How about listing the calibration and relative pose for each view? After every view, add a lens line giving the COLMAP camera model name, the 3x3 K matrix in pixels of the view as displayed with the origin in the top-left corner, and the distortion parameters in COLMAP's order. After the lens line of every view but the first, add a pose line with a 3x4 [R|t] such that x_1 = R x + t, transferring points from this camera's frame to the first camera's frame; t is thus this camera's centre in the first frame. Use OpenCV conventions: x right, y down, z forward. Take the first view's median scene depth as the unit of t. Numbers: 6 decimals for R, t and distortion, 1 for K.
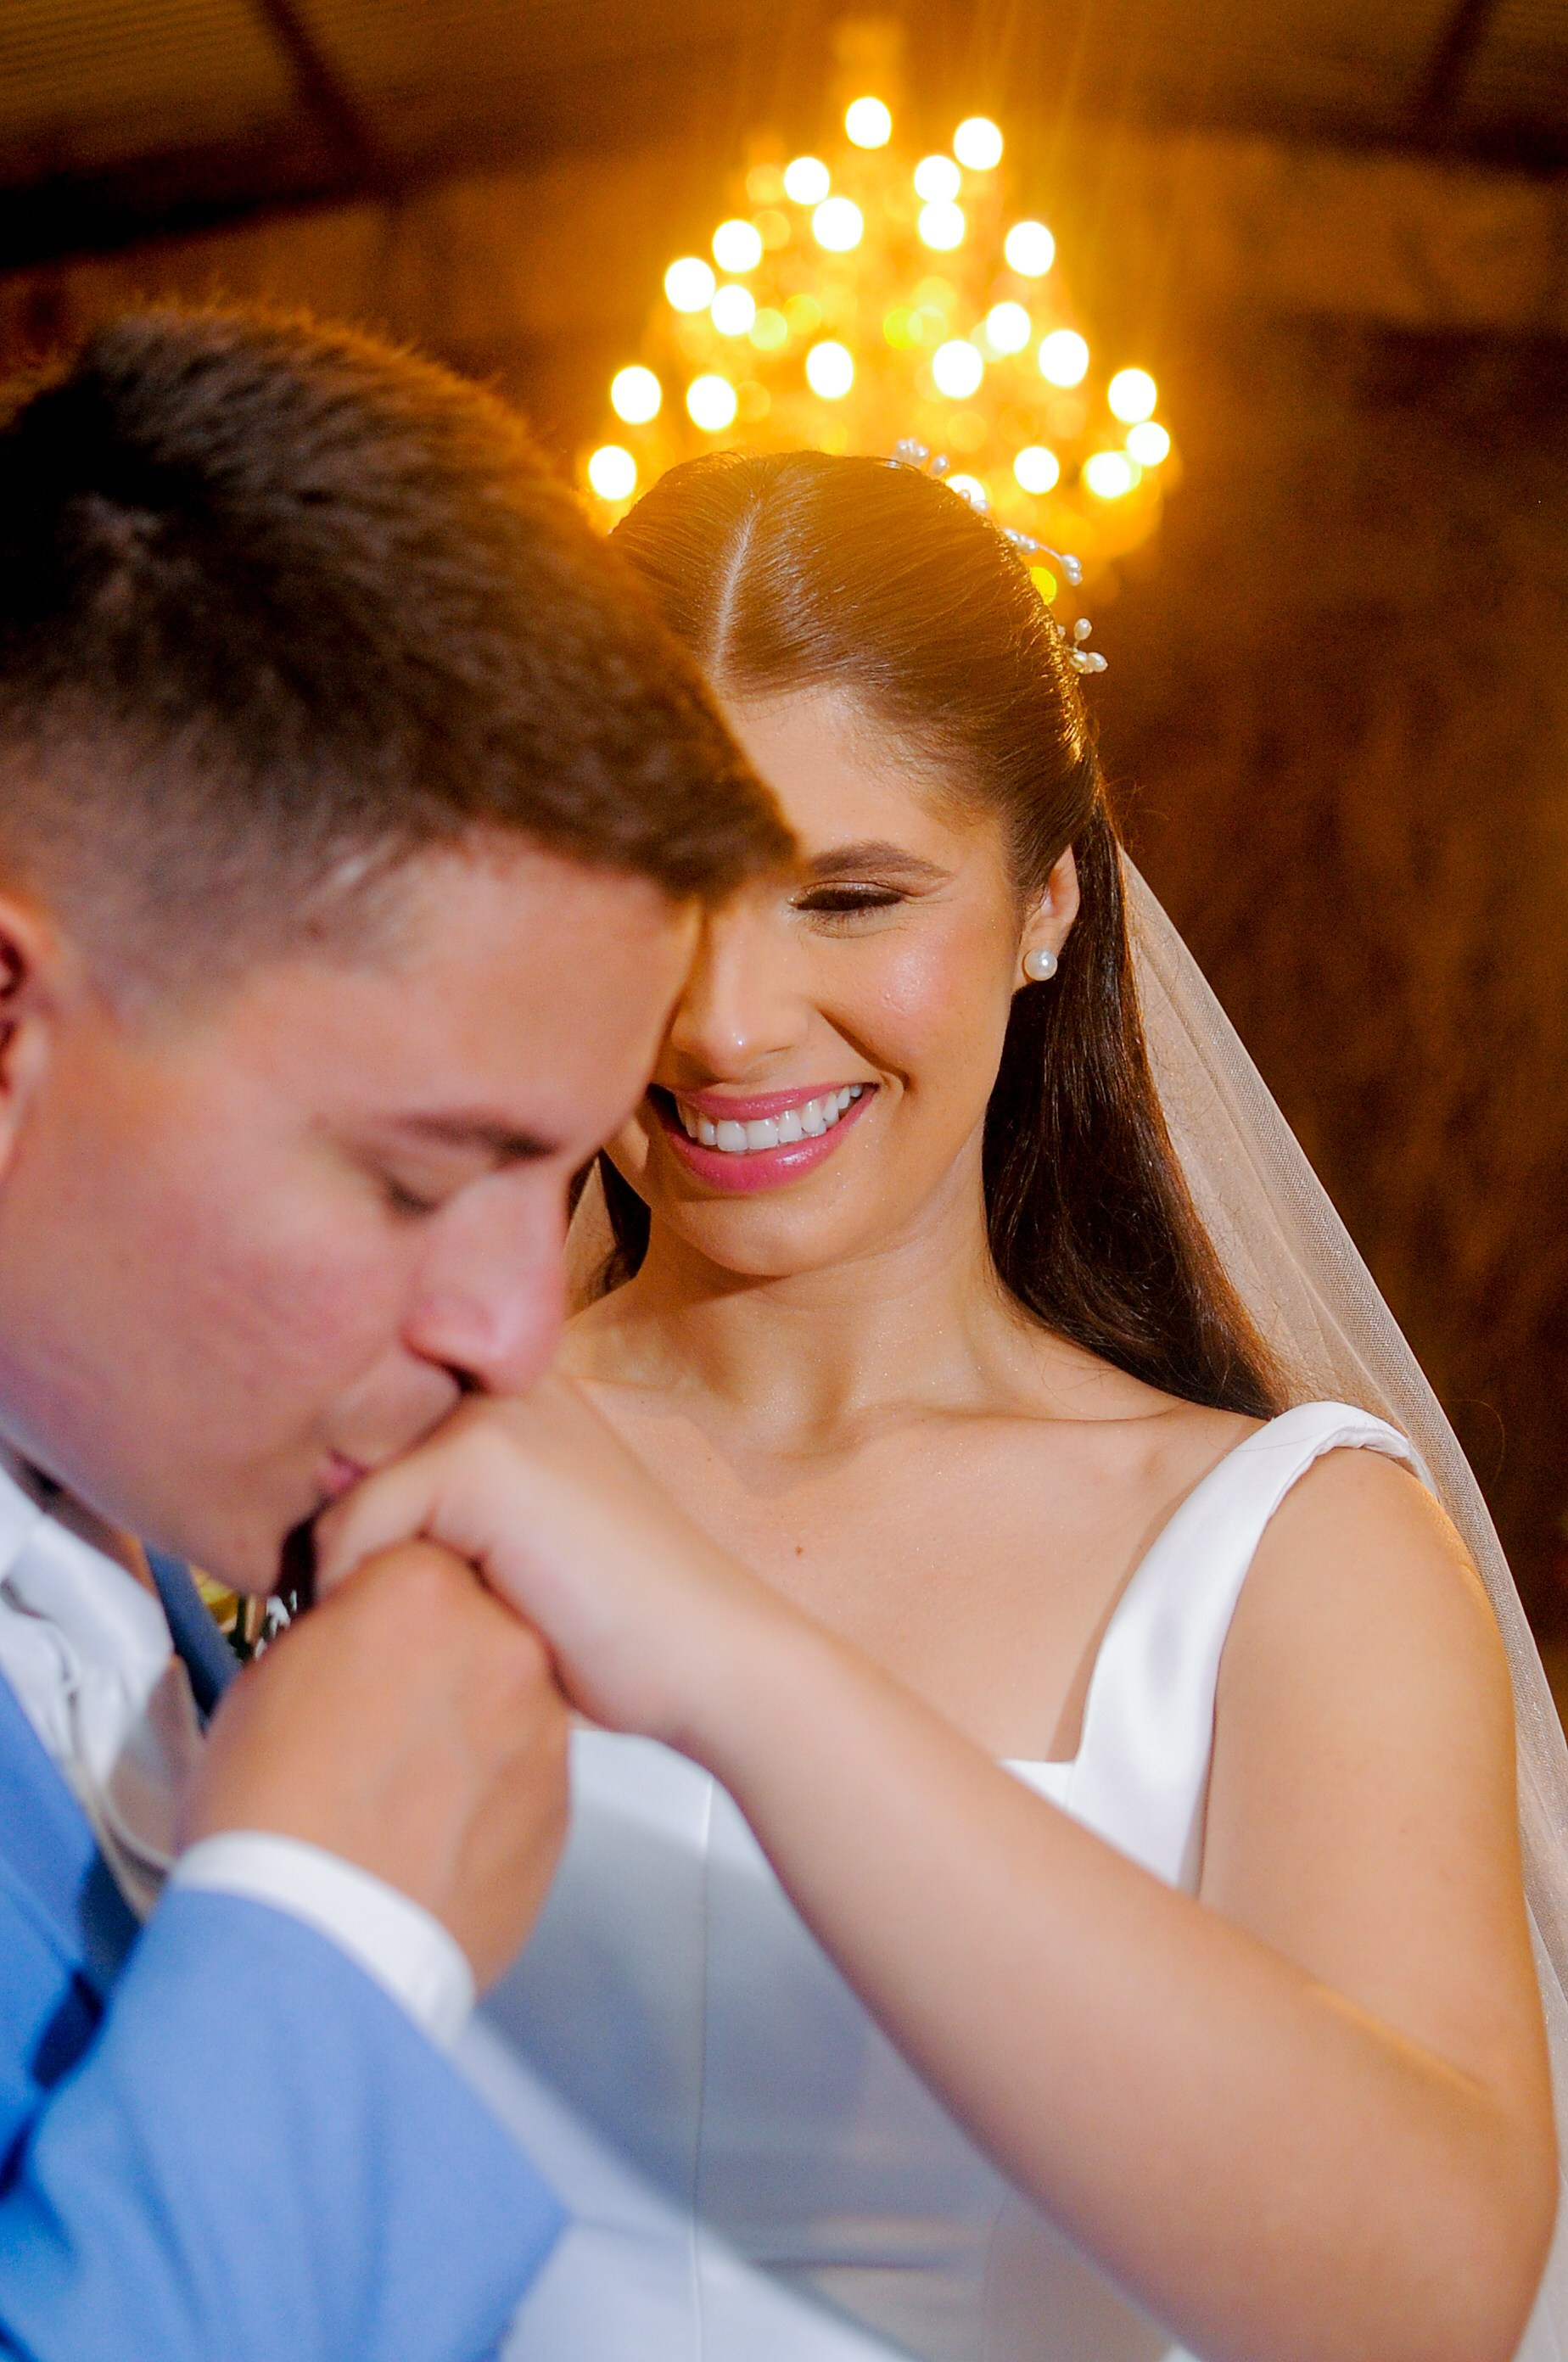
lens RADIAL K [[3654.6, 0, 784.0], [0, 3654.6, 1181.0], [0, 0, 1]] dist [-0.213411, 0.056791]
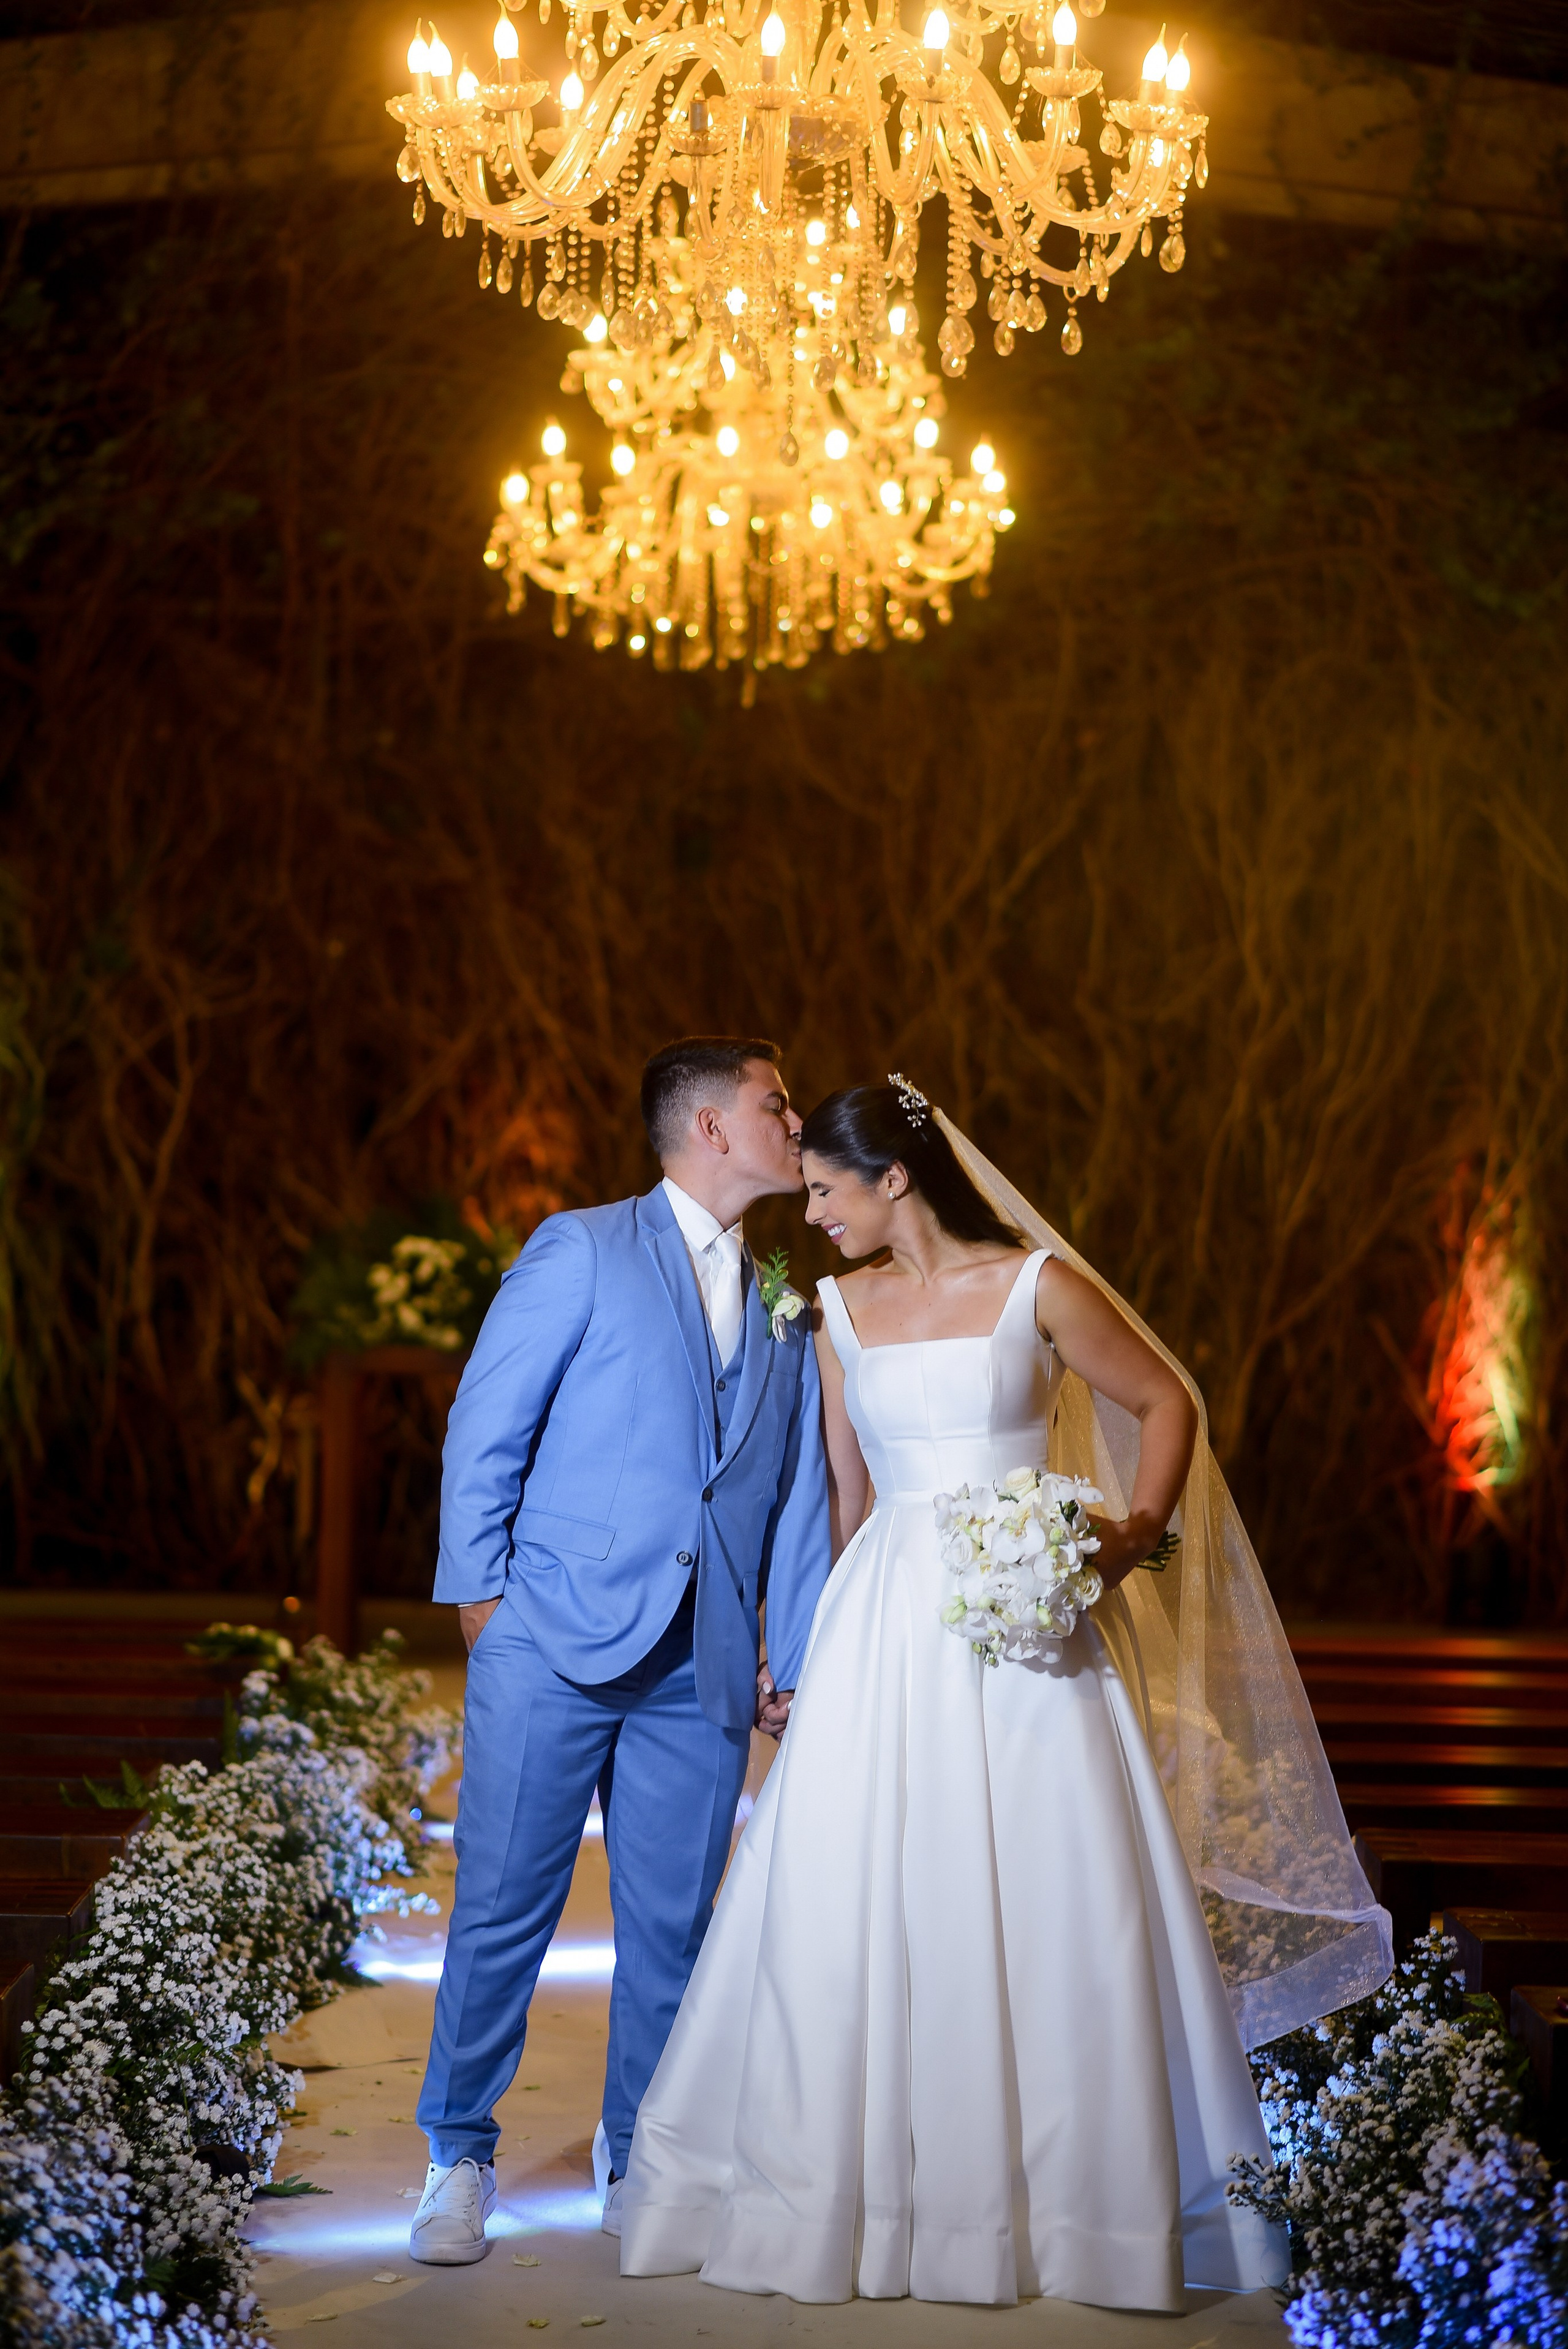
lens RADIAL K [[5648.2, 0, 784.0], [0, 5648.2, 1174.5], [0, 0, 1]] dist [0.054159, 0.357683]
pose [[0.996568, 0.033233, 0.075814, -0.061059], [-0.034864, 0.999186, 0.020290, -0.015002], [-0.075078, -0.022864, 0.996916, -0.510130]]
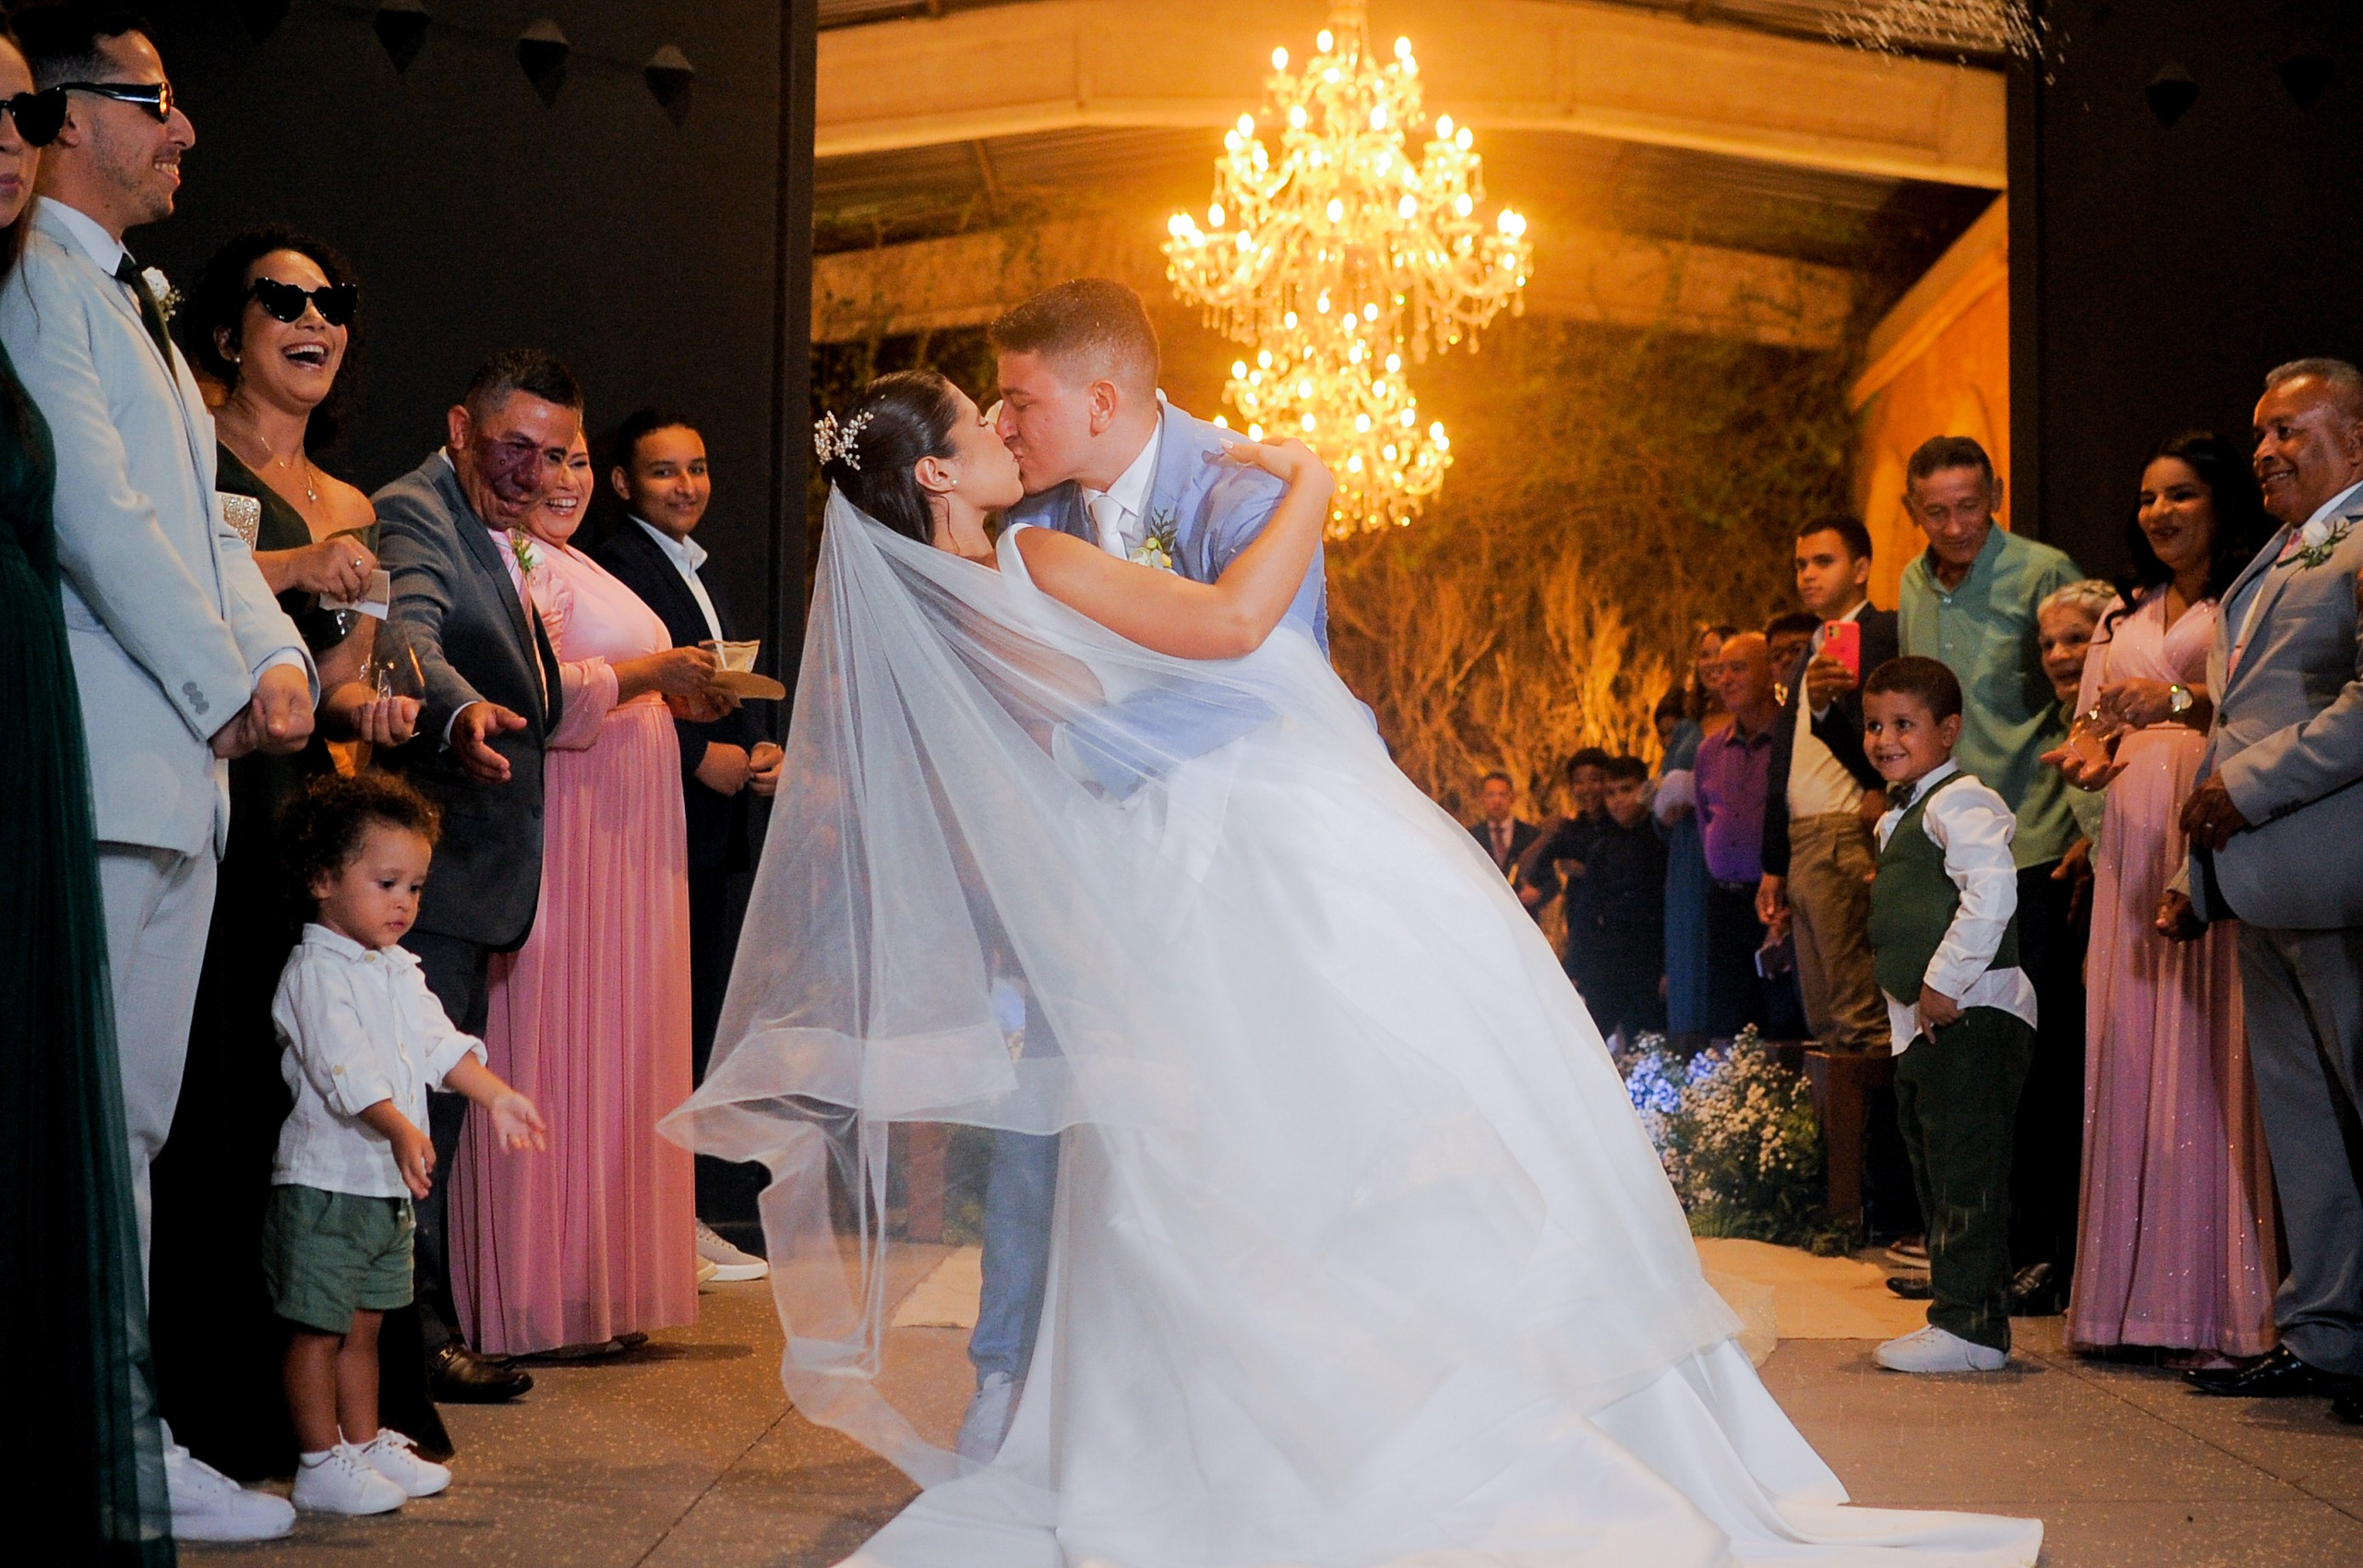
lens RADIAL K [[3655.7, 0, 1181.5], [0, 3655.7, 784.0], [0, 0, 1]] dist [-0.213411, 0.056791]
pose [[0.999106, 0.022447, 0.035828, -0.090116], [-0.021291, 0.999251, -0.032328, 0.052603], [-0.036526, 0.031536, 0.998835, -0.818365]]
